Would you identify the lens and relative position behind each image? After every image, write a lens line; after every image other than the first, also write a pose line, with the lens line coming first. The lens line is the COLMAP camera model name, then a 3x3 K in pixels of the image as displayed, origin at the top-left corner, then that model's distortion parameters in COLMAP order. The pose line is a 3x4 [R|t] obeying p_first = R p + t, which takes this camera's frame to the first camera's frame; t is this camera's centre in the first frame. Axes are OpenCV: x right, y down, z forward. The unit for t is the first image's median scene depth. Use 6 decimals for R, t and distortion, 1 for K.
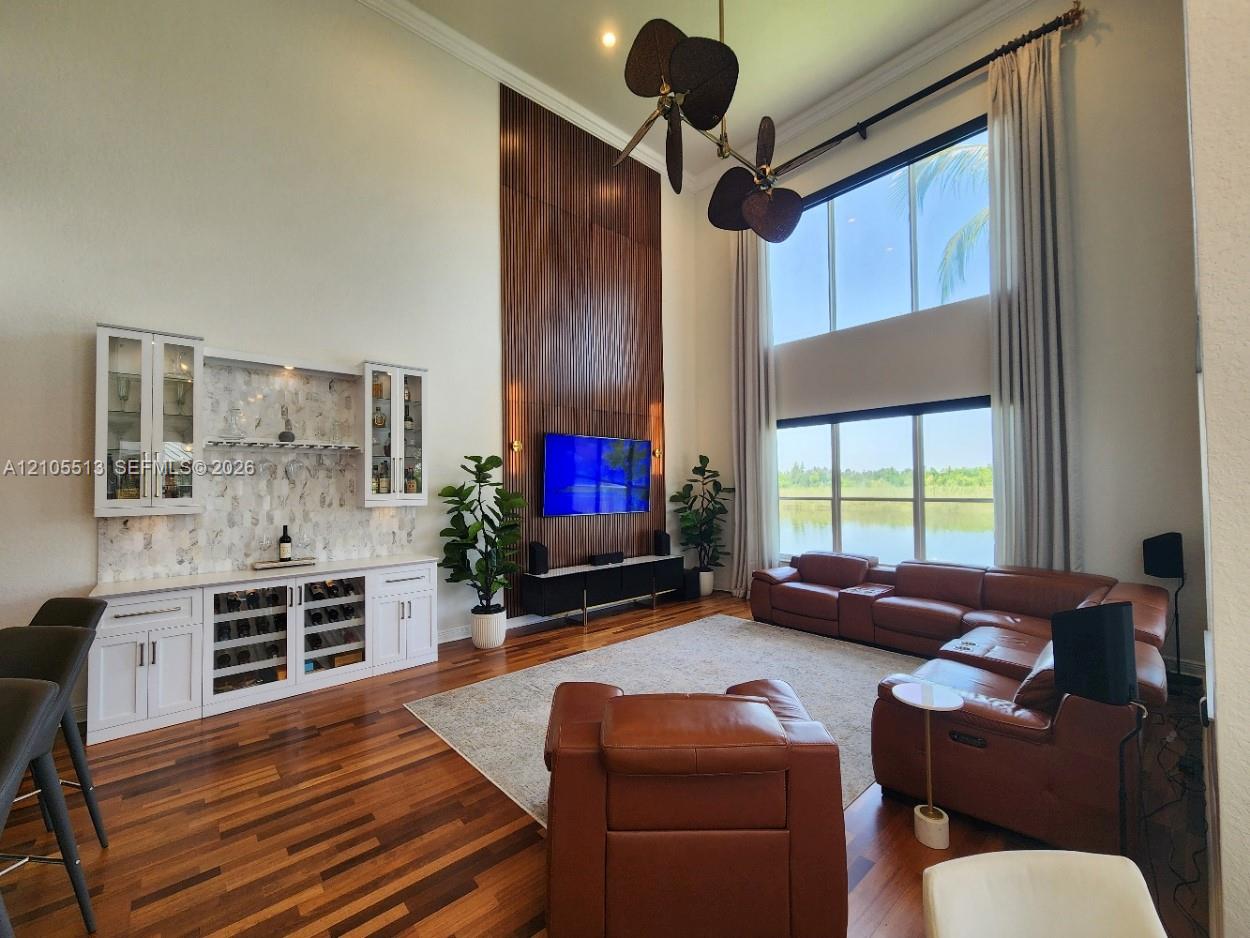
lens RADIAL K [[513.9, 0, 629.0], [0, 513.9, 473.4], [0, 0, 1]] dist [0.007573, -0.002054]
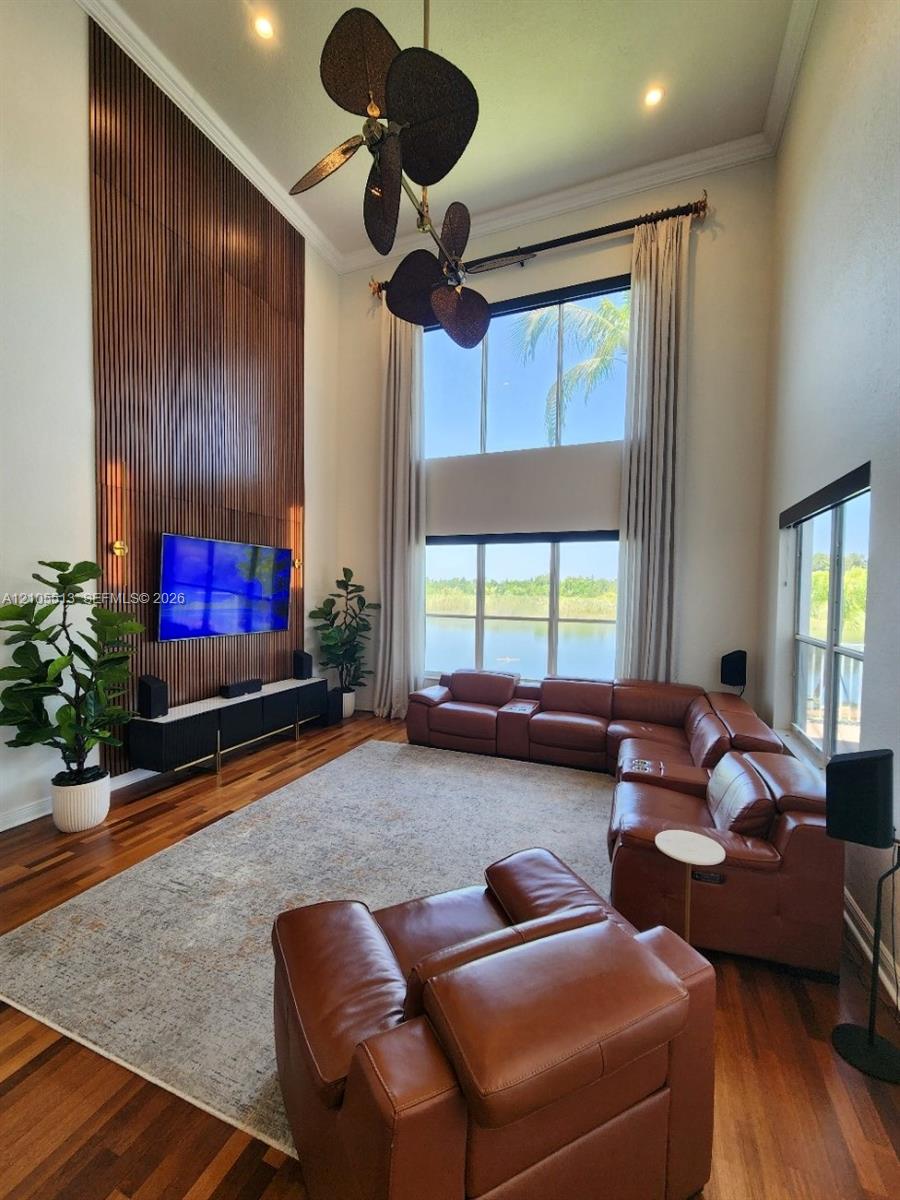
lens RADIAL K [[493.3, 0, 445.2], [0, 493.3, 607.5], [0, 0, 1]] dist [0.007573, -0.002054]
pose [[0.902346, 0.009276, 0.430914, -0.124054], [-0.035464, 0.997976, 0.052781, -0.027550], [-0.429552, -0.062909, 0.900848, 0.185329]]
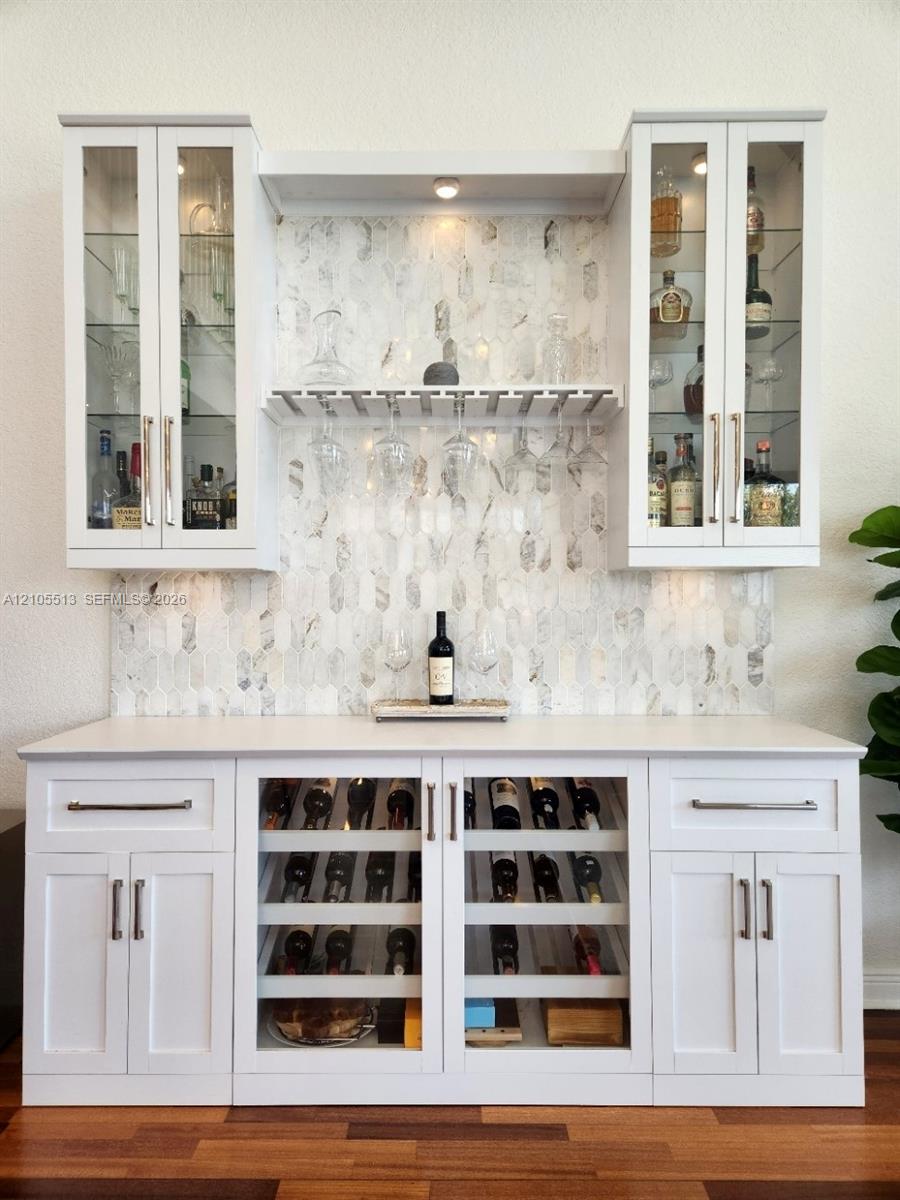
lens RADIAL K [[760.9, 0, 449.4], [0, 760.9, 600.4], [0, 0, 1]] dist [0.045117, -0.001314]
pose [[0.739562, 0.012523, -0.672972, -0.253628], [0.008073, 0.999590, 0.027474, 0.069966], [0.673040, -0.025752, 0.739157, 0.530072]]
